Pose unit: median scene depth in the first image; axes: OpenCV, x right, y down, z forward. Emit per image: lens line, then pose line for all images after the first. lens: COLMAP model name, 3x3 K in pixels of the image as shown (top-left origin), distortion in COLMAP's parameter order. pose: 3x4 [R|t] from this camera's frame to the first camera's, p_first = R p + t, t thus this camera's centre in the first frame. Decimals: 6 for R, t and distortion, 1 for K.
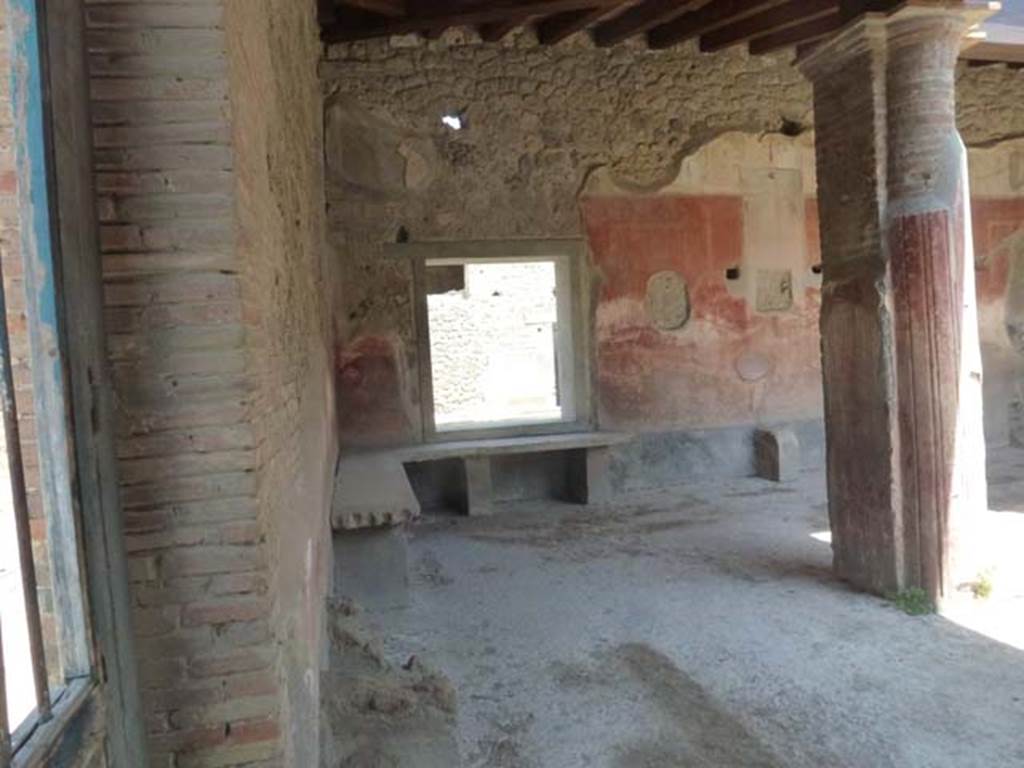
lens RADIAL K [[733.3, 0, 528.1], [0, 733.3, 379.8], [0, 0, 1]] dist [-0.039933, -0.000291]
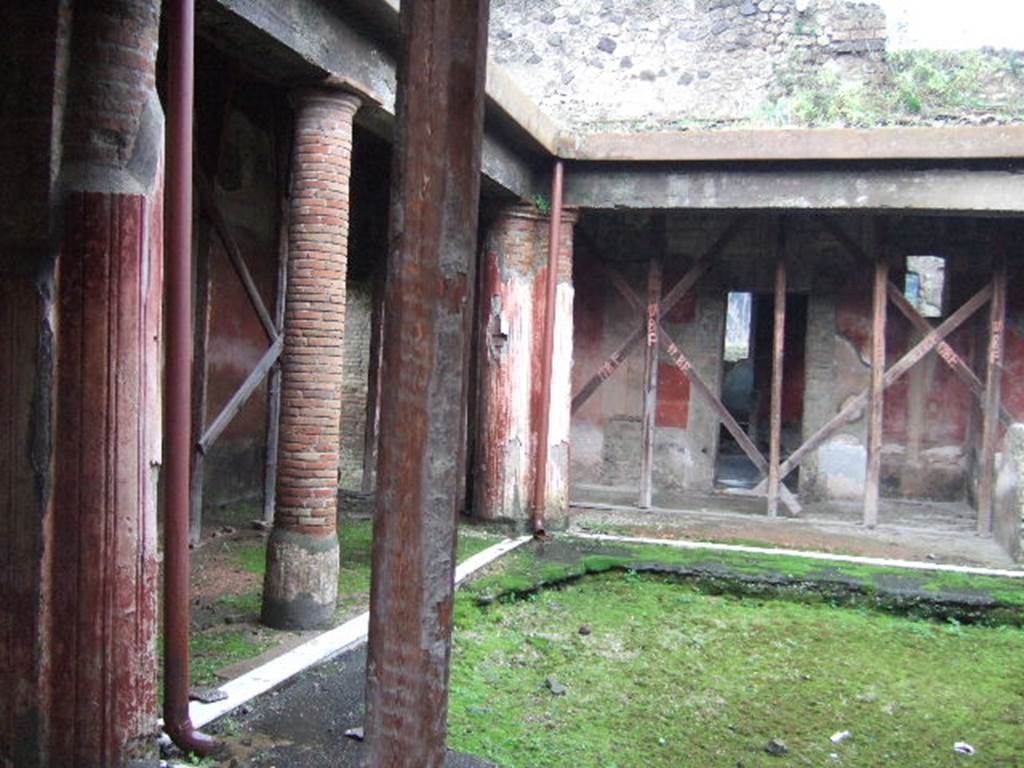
lens RADIAL K [[1086.2, 0, 502.5], [0, 1086.2, 382.1], [0, 0, 1]] dist [-0.073575, 0.071799]
pose [[0.511530, 0.069426, 0.856456, -0.108809], [-0.037493, 0.997585, -0.058473, -0.009479], [-0.858447, -0.002200, 0.512897, 0.165686]]
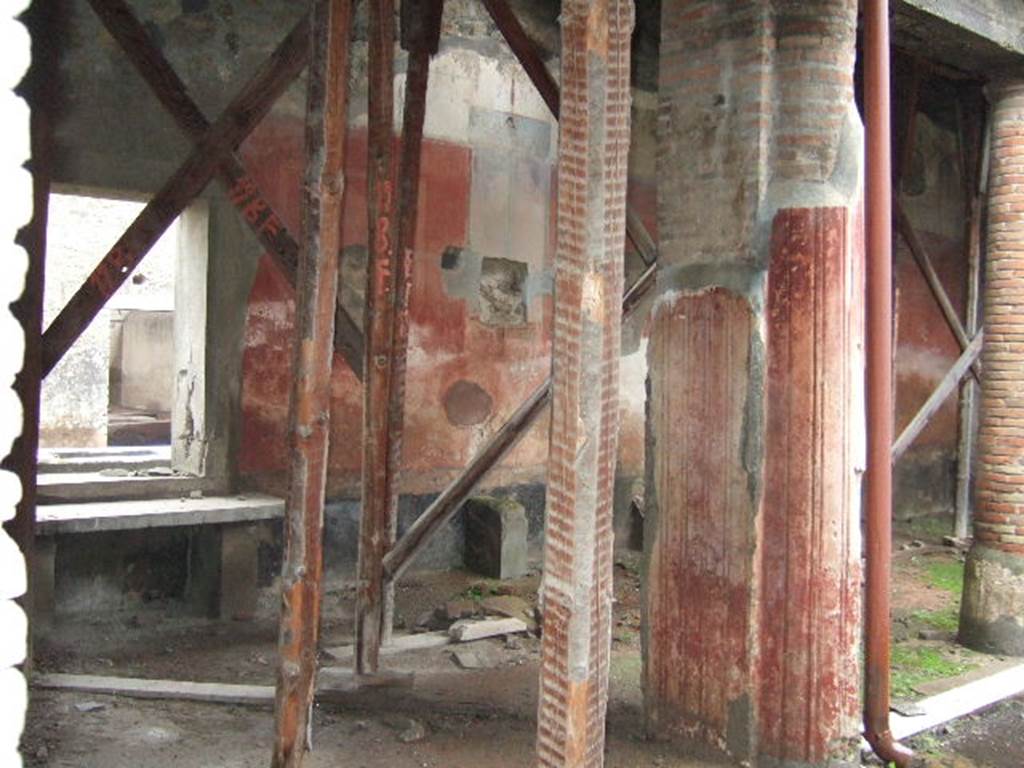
lens RADIAL K [[1086.2, 0, 502.5], [0, 1086.2, 382.1], [0, 0, 1]] dist [-0.073575, 0.071799]
pose [[0.908726, 0.071462, 0.411231, -0.137906], [-0.060977, 0.997393, -0.038577, -0.003339], [-0.412916, 0.009980, 0.910715, 0.171073]]
